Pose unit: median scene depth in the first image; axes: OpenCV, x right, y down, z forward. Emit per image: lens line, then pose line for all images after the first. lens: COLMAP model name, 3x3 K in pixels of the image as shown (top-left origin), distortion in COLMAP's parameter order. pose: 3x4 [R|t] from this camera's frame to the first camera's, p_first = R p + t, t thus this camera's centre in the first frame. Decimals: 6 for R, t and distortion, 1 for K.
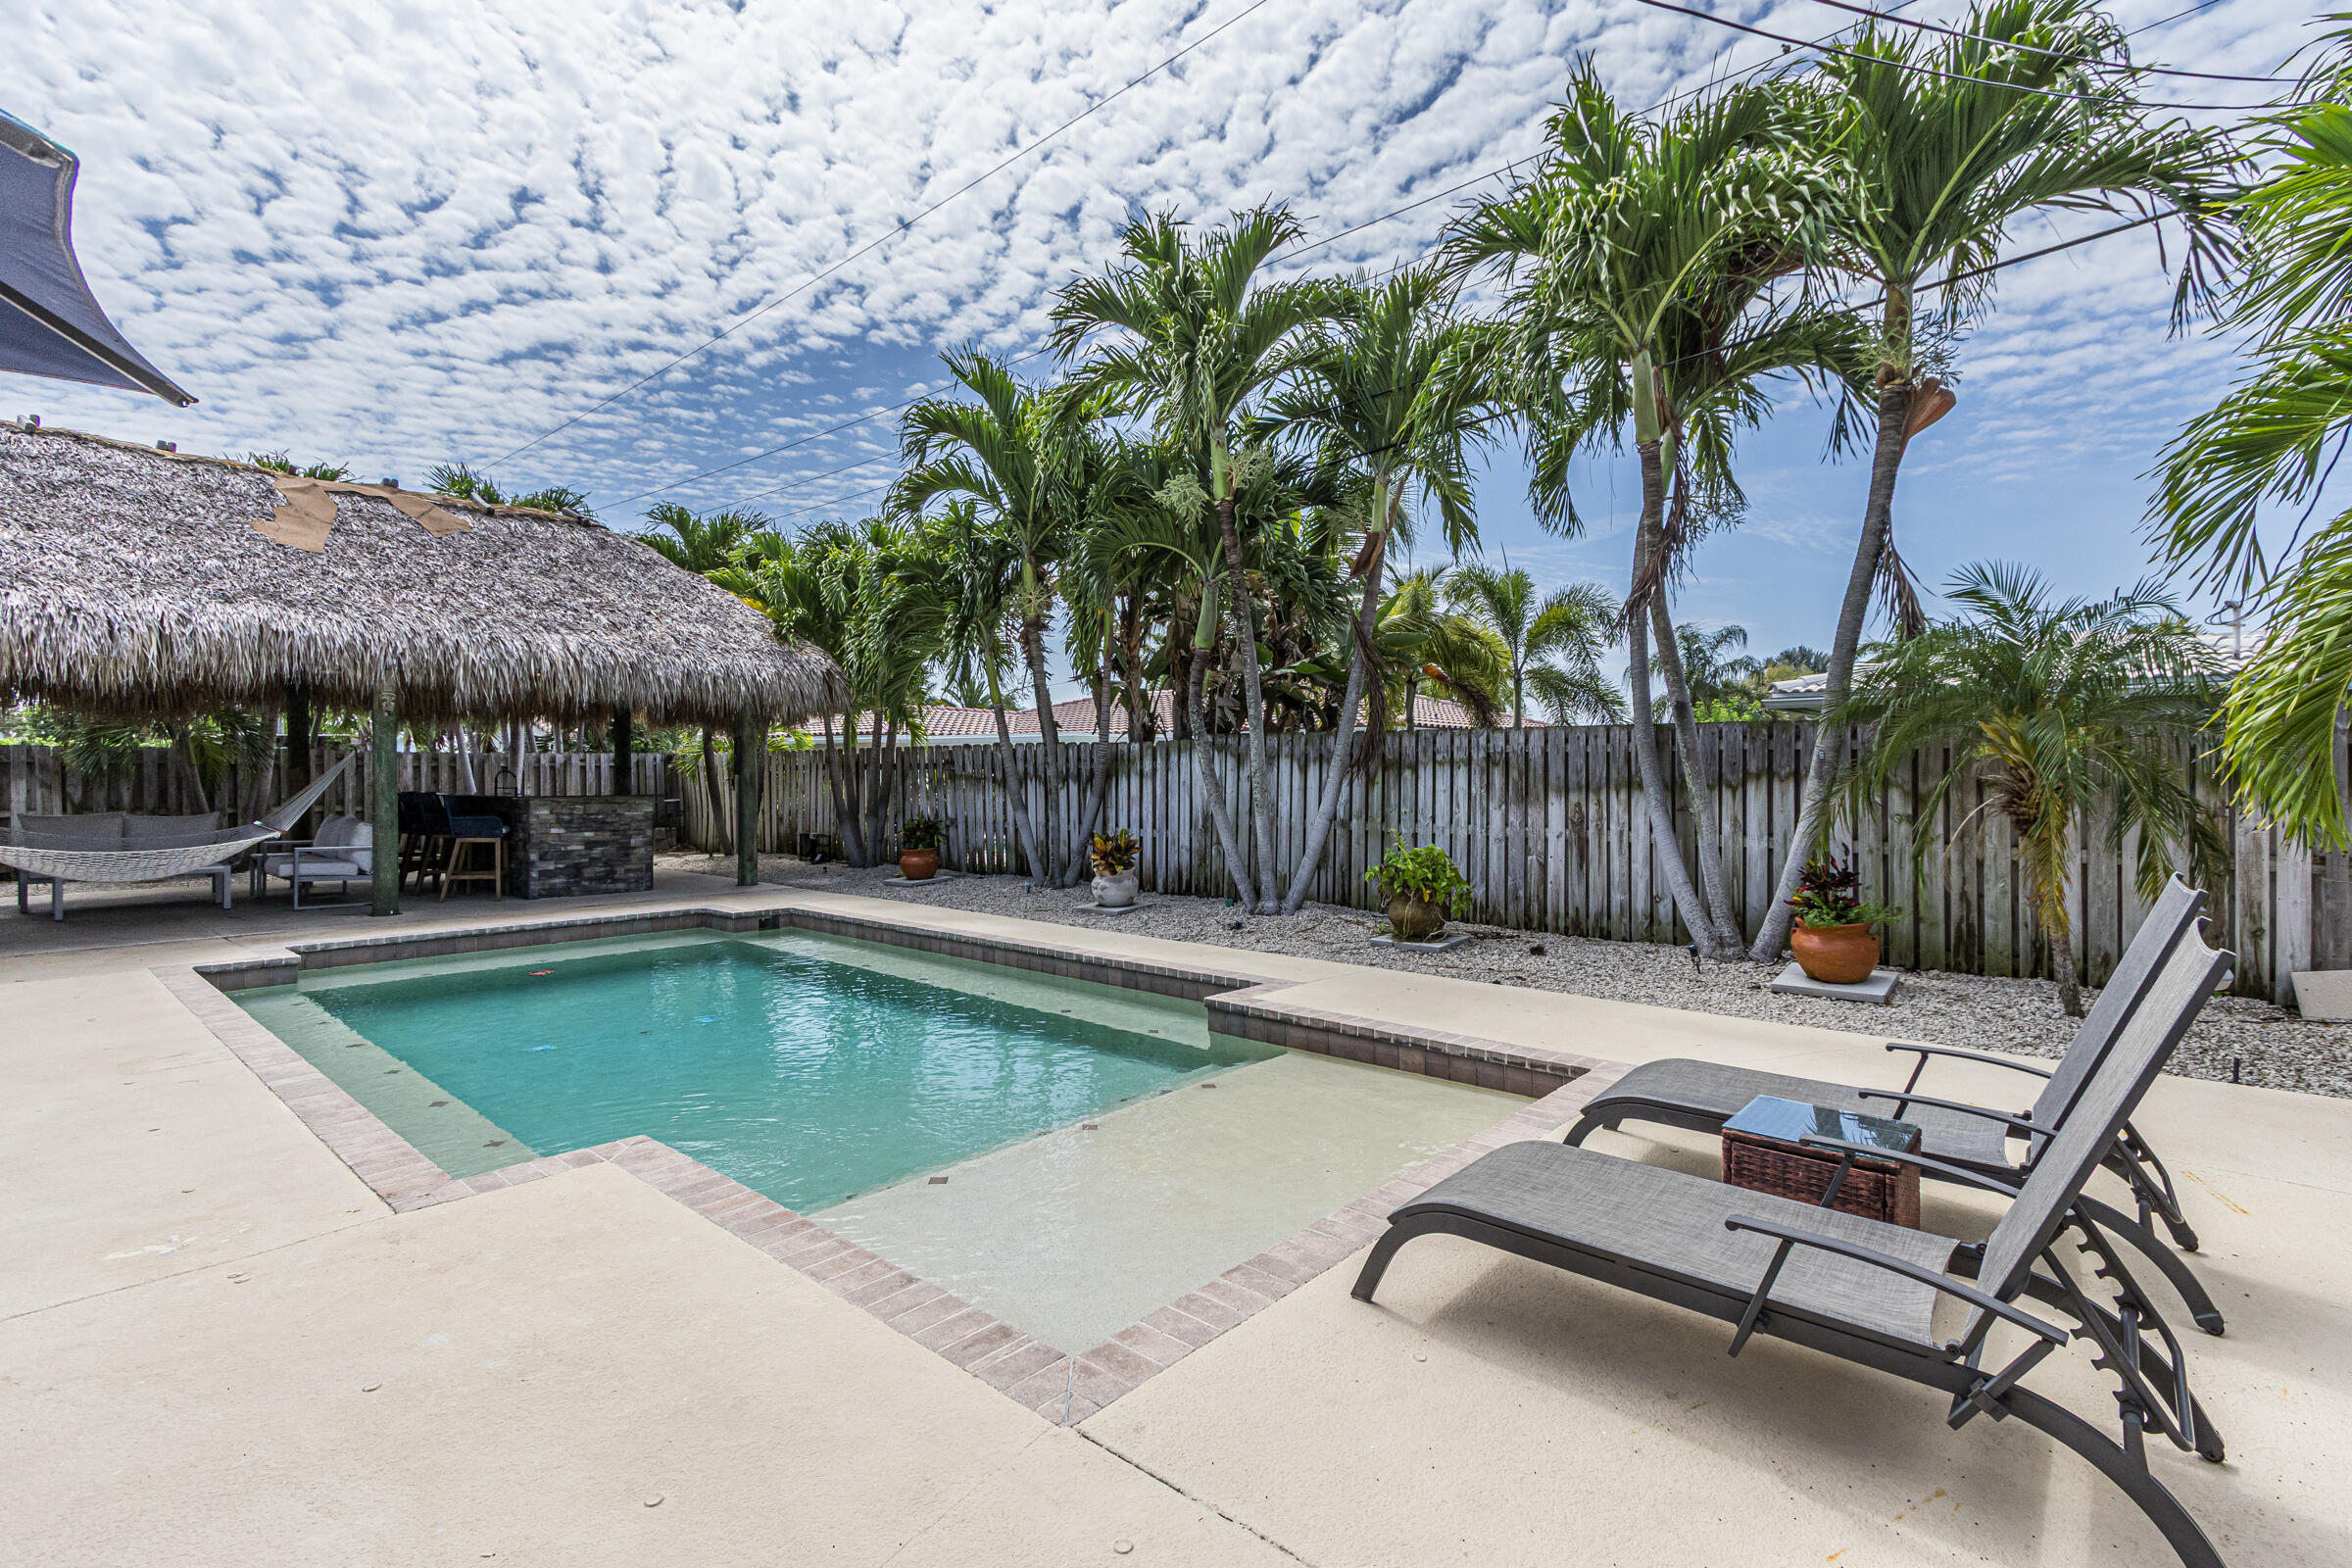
lens RADIAL K [[1078.0, 0, 1182.0], [0, 1078.0, 776.1], [0, 0, 1]] dist [0.009880, -0.003284]
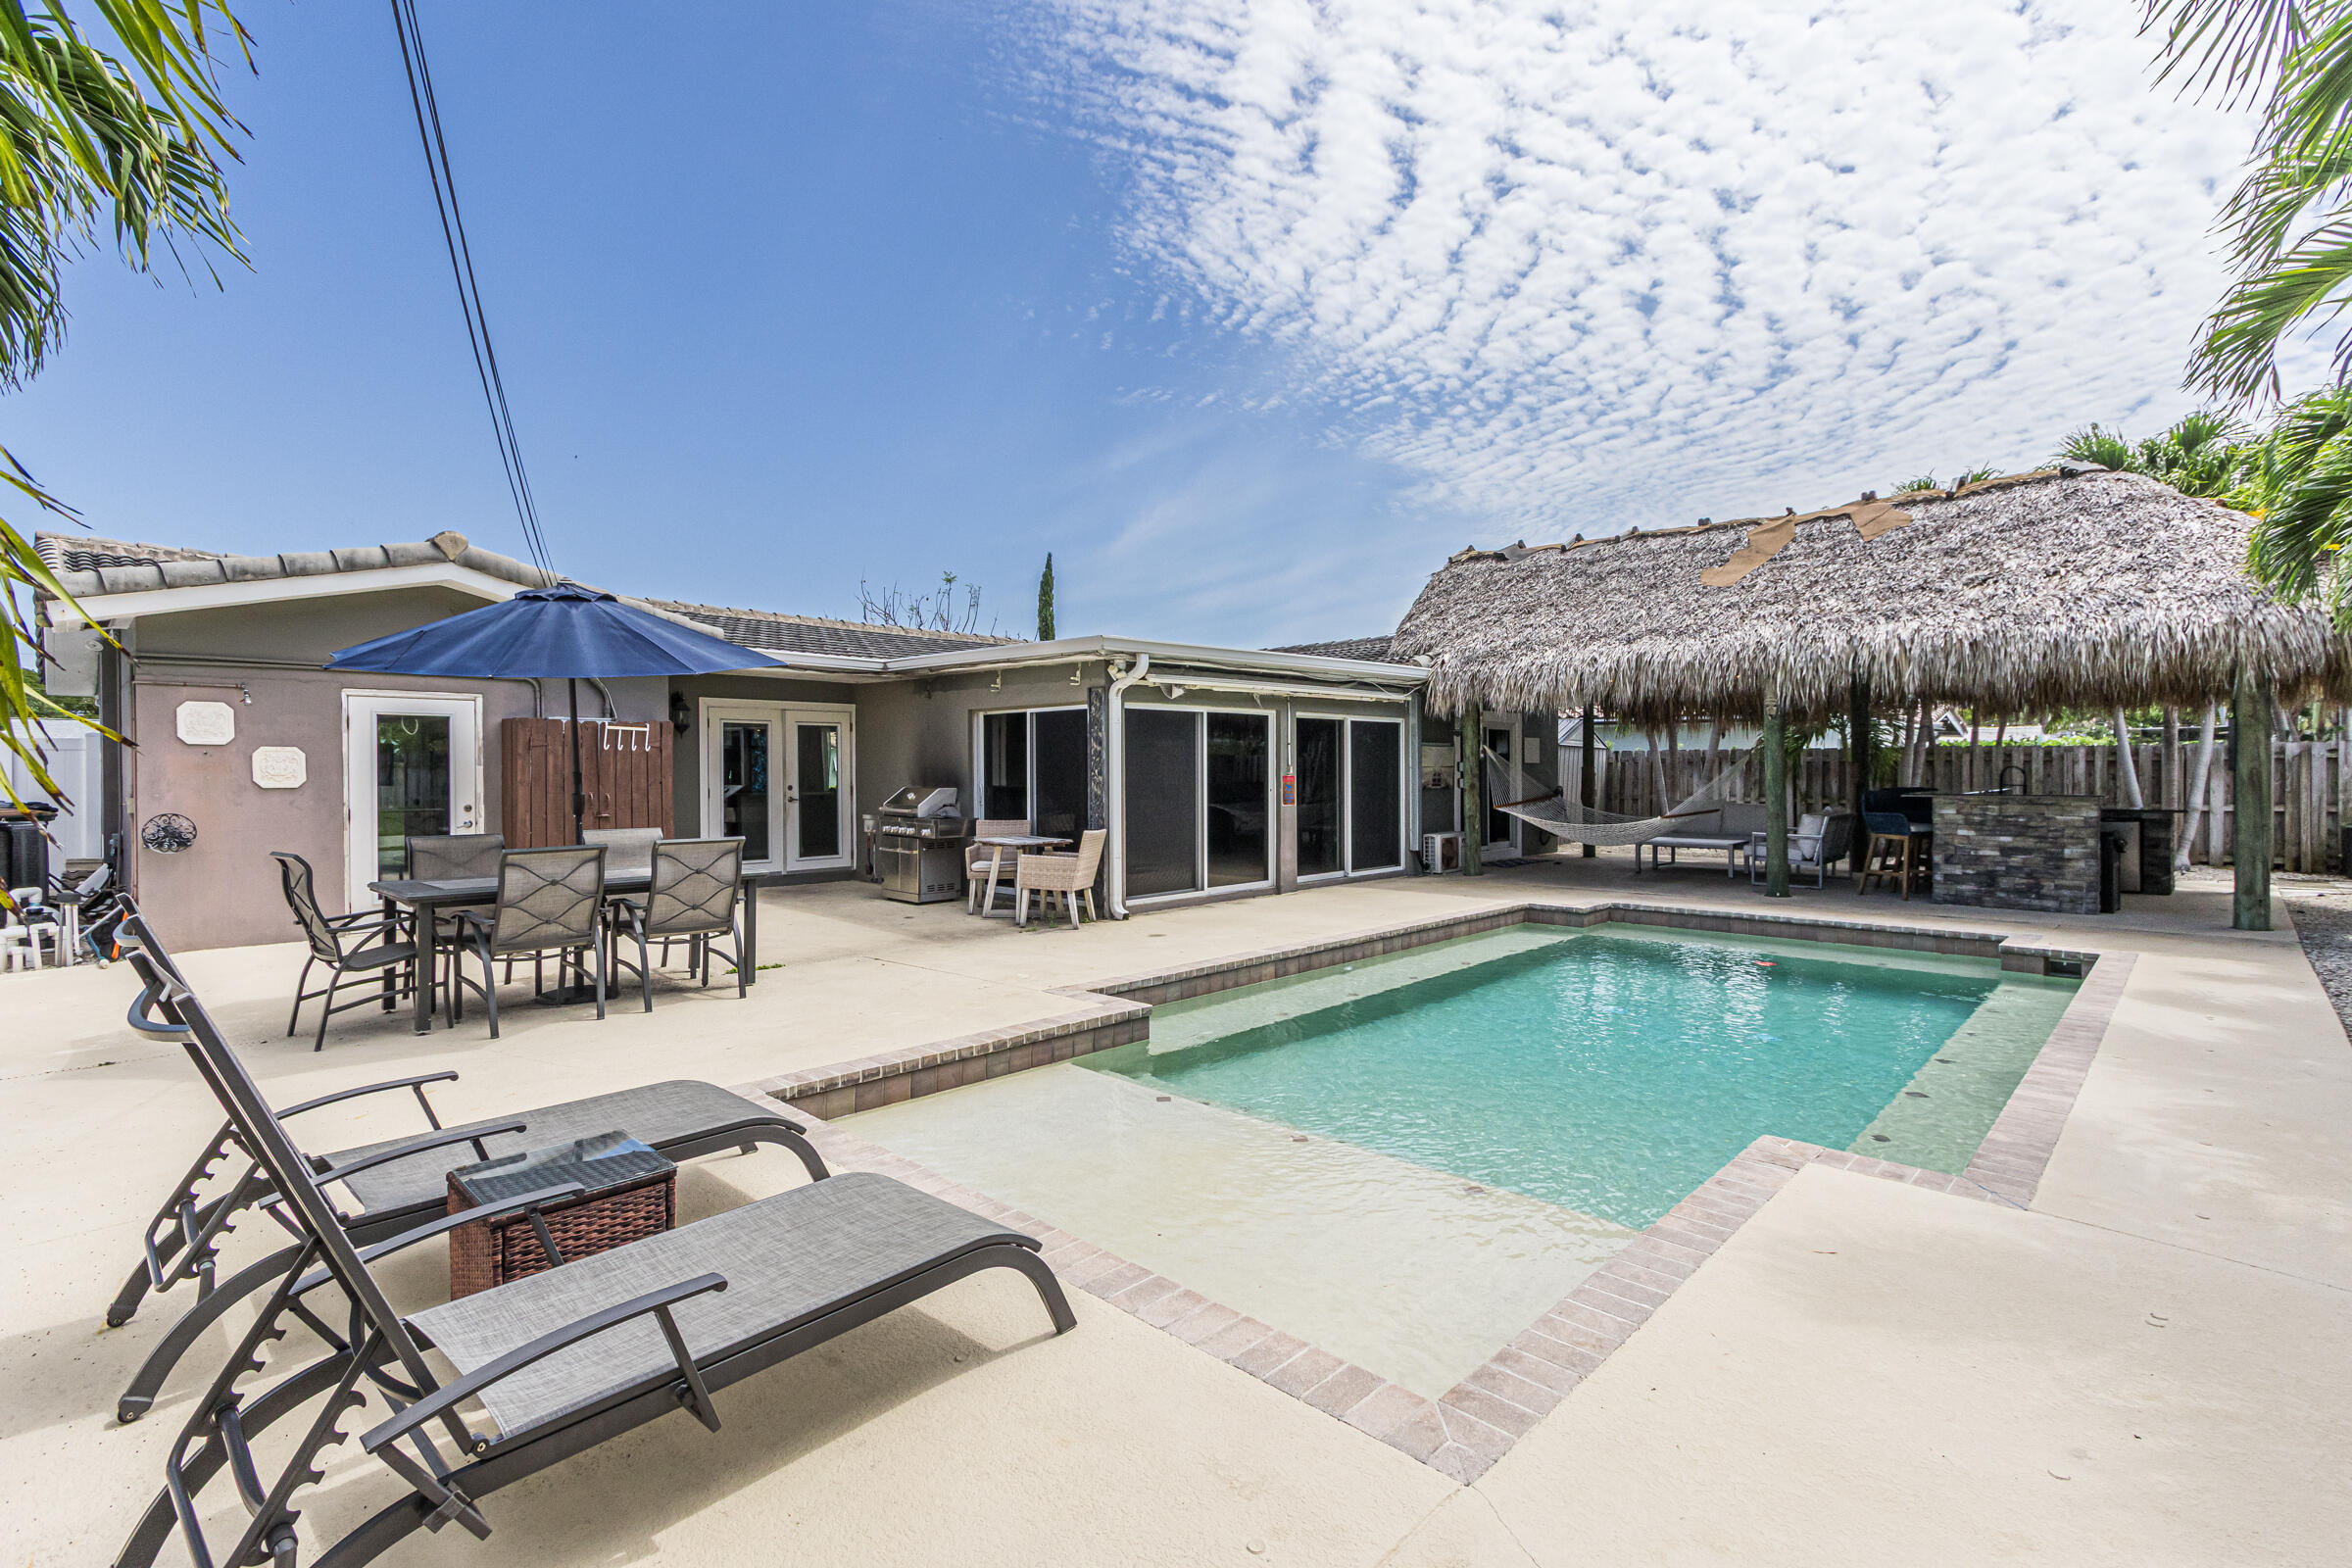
lens RADIAL K [[1078.0, 0, 1189.8], [0, 1078.0, 777.0], [0, 0, 1]] dist [0.009880, -0.003284]
pose [[-0.038468, 0.005272, -0.999246, 0.451625], [0.000969, 0.999986, 0.005239, -0.001975], [0.999259, -0.000767, -0.038473, 0.480918]]
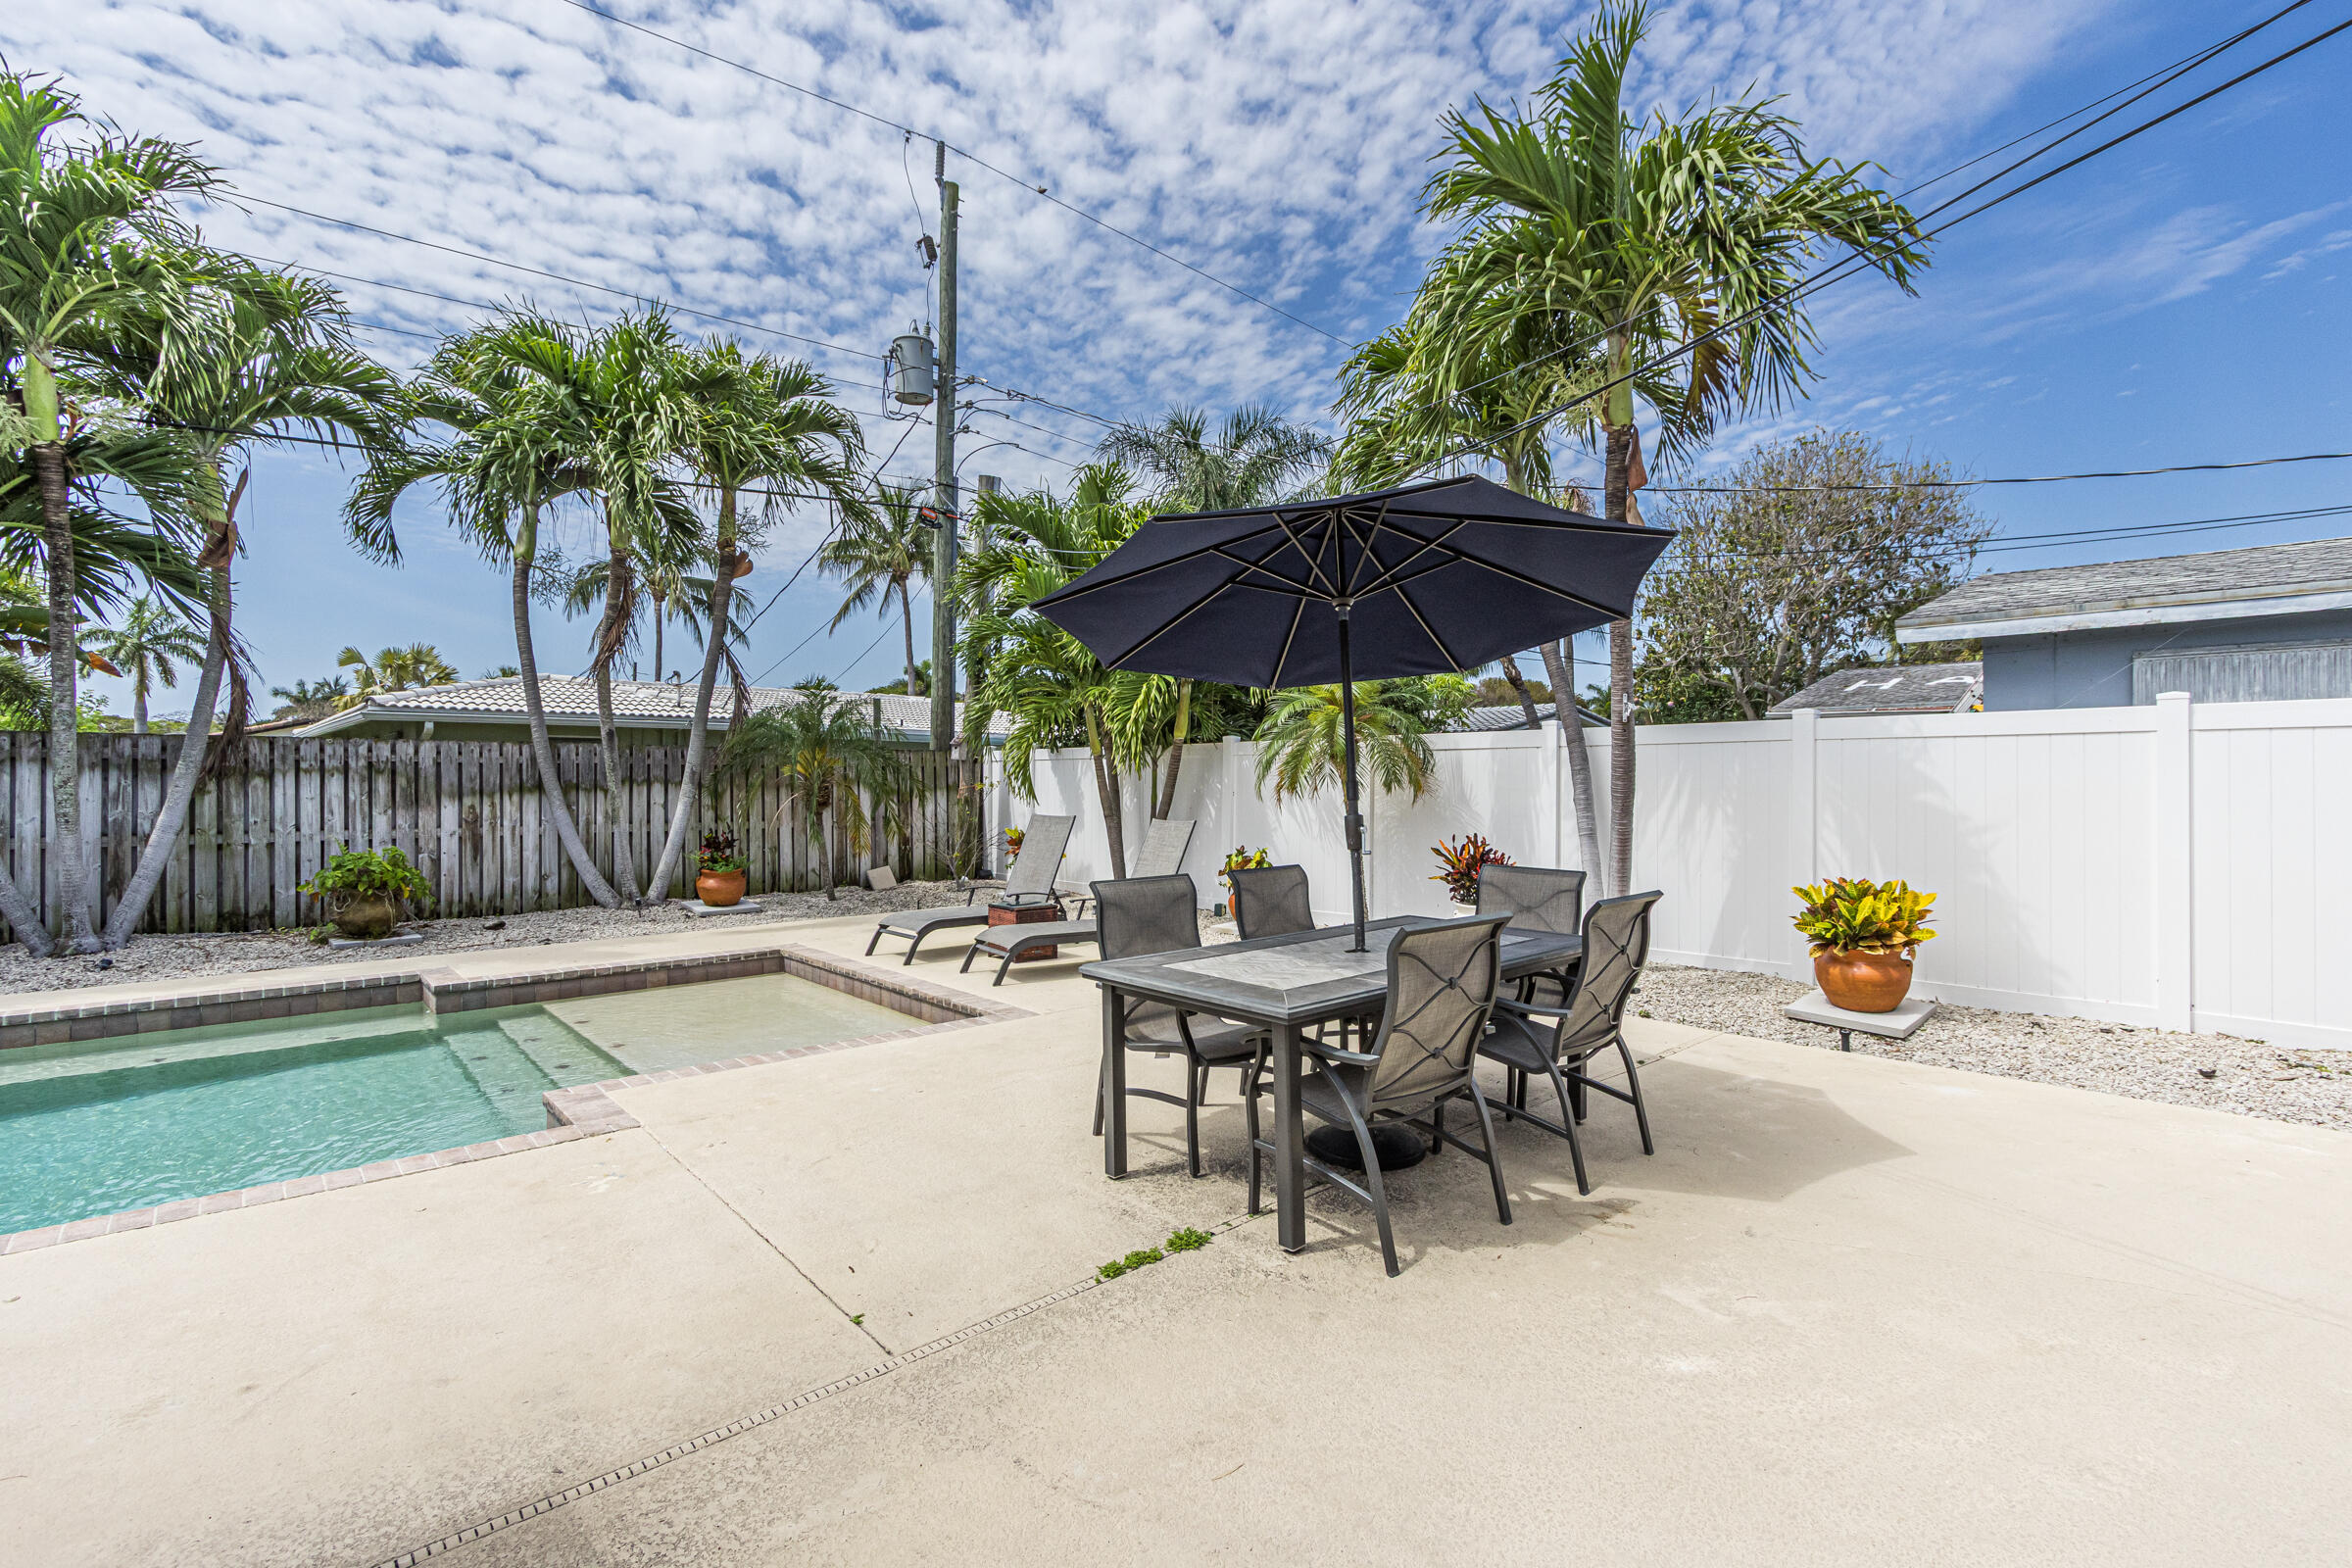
lens RADIAL K [[1078.0, 0, 1173.0], [0, 1078.0, 775.9], [0, 0, 1]] dist [0.009880, -0.003284]
pose [[0.129015, -0.000484, 0.991643, -0.677243], [0.004579, 0.999990, -0.000108, -0.003811], [-0.991632, 0.004555, 0.129016, 0.072211]]
